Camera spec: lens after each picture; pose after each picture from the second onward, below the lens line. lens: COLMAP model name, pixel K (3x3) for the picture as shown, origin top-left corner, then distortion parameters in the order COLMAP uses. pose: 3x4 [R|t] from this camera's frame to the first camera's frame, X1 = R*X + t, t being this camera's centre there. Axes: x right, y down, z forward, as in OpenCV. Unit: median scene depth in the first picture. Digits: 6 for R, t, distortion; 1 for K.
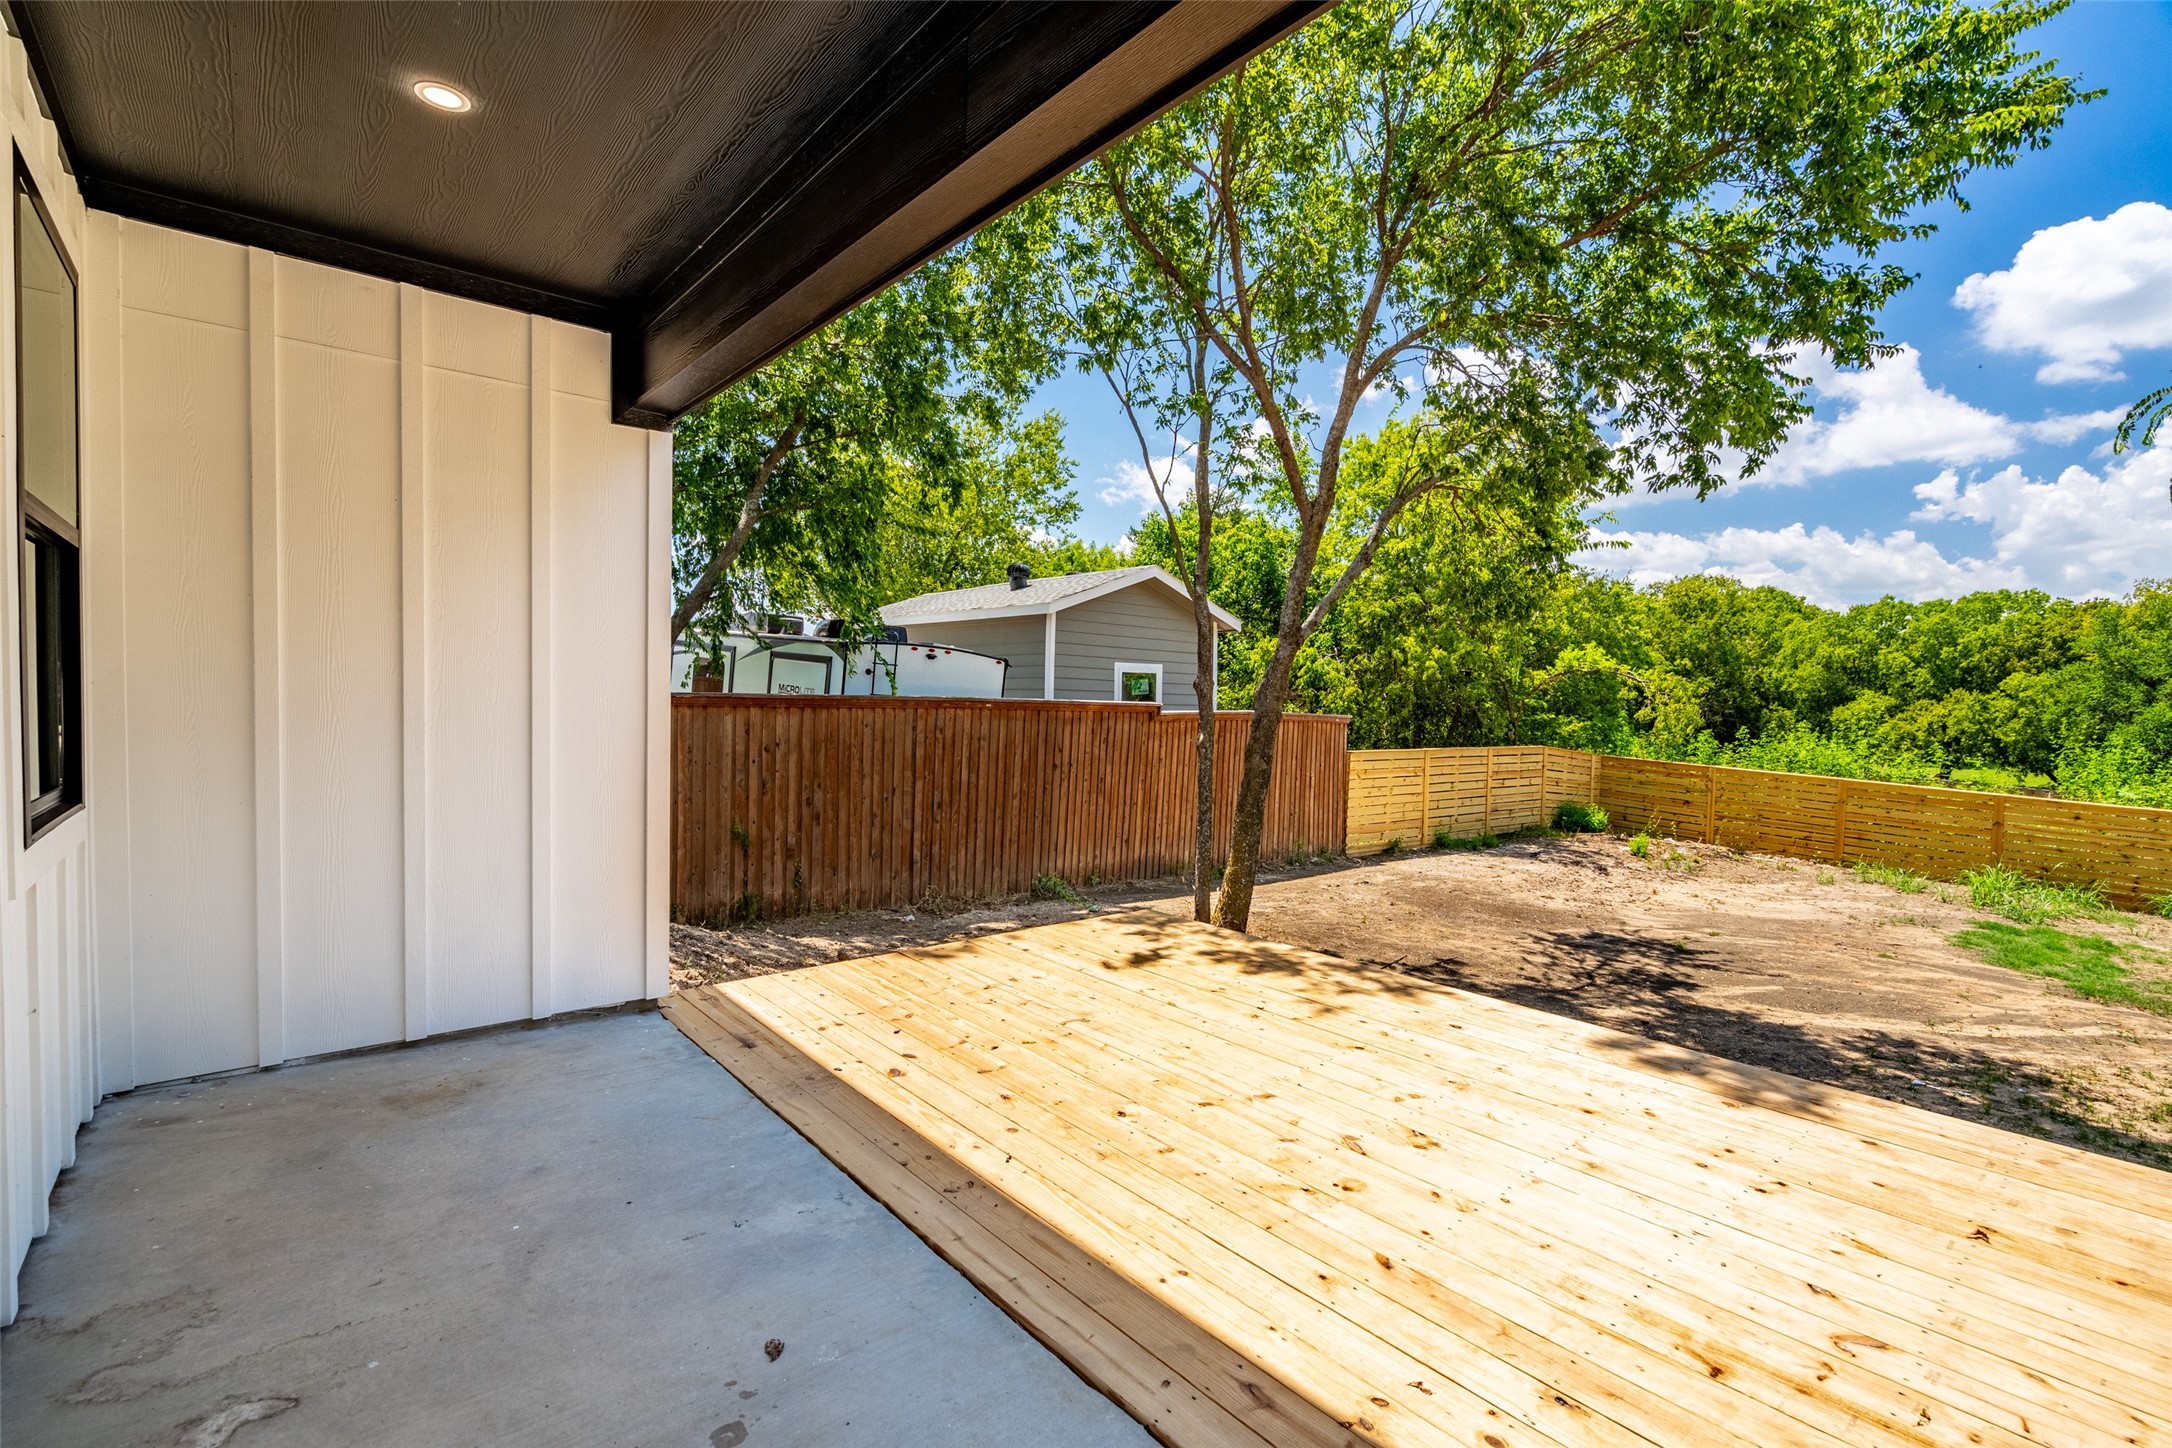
lens RADIAL K [[994.6, 0, 1084.4], [0, 994.6, 726.4], [0, 0, 1]] dist [0.001685, 0.000331]
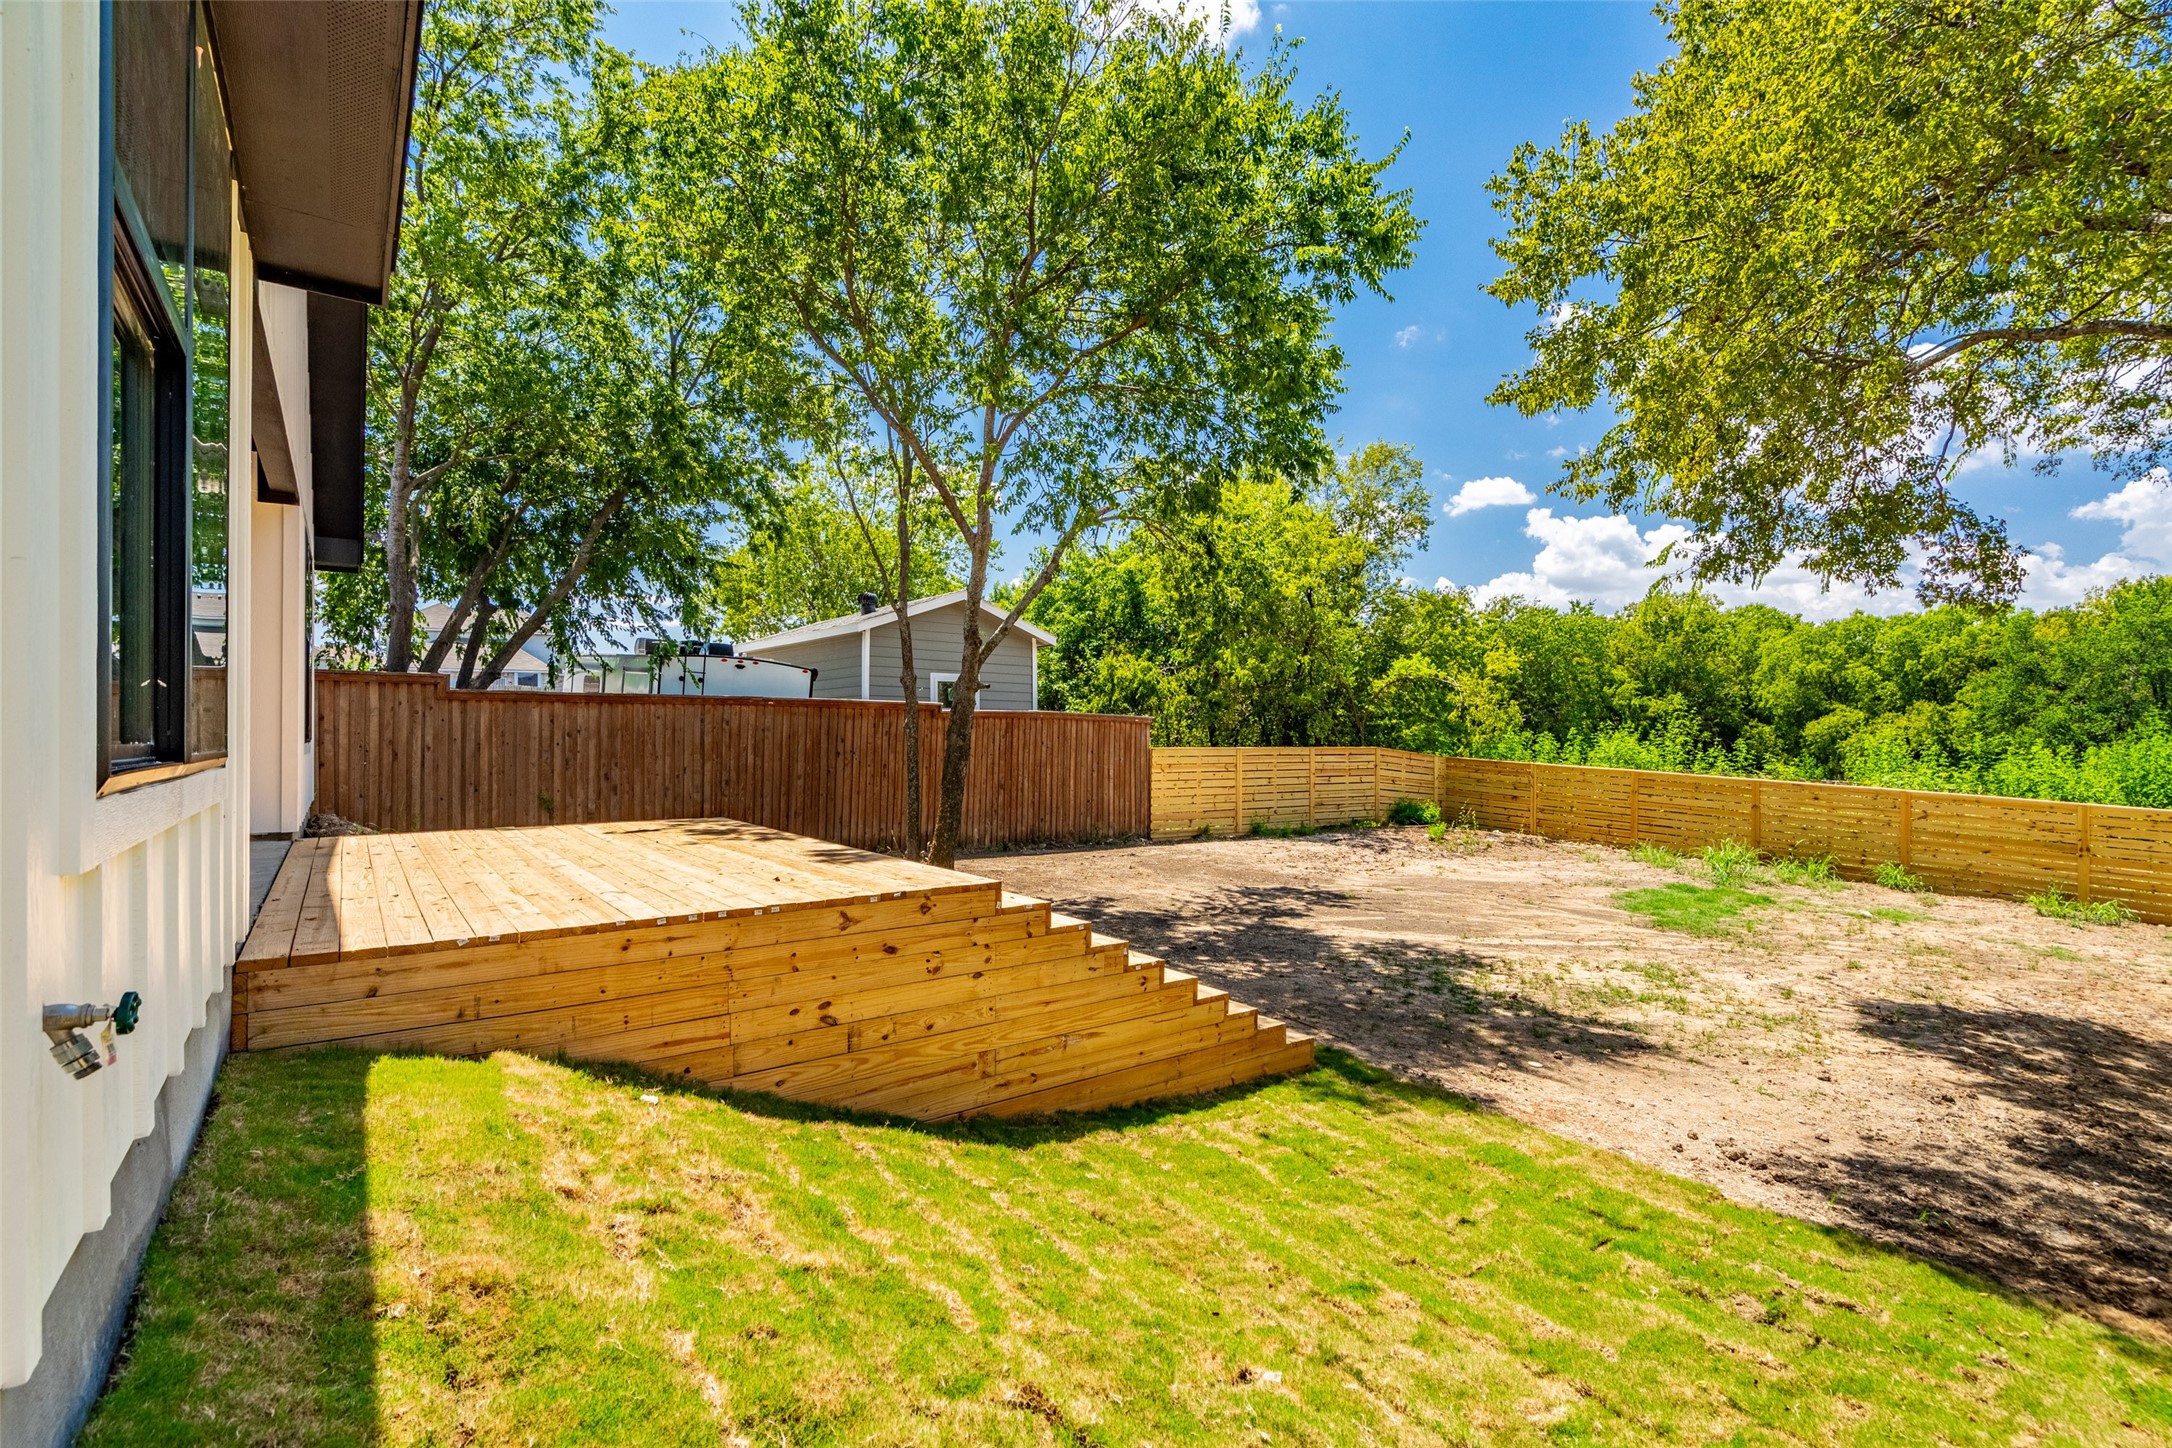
lens RADIAL K [[994.6, 0, 1087.7], [0, 994.6, 731.5], [0, 0, 1]] dist [0.001685, 0.000331]
pose [[0.998462, -0.015607, -0.053204, 0.198752], [0.013907, 0.999386, -0.032173, 0.033026], [0.053674, 0.031384, 0.998065, -0.118150]]
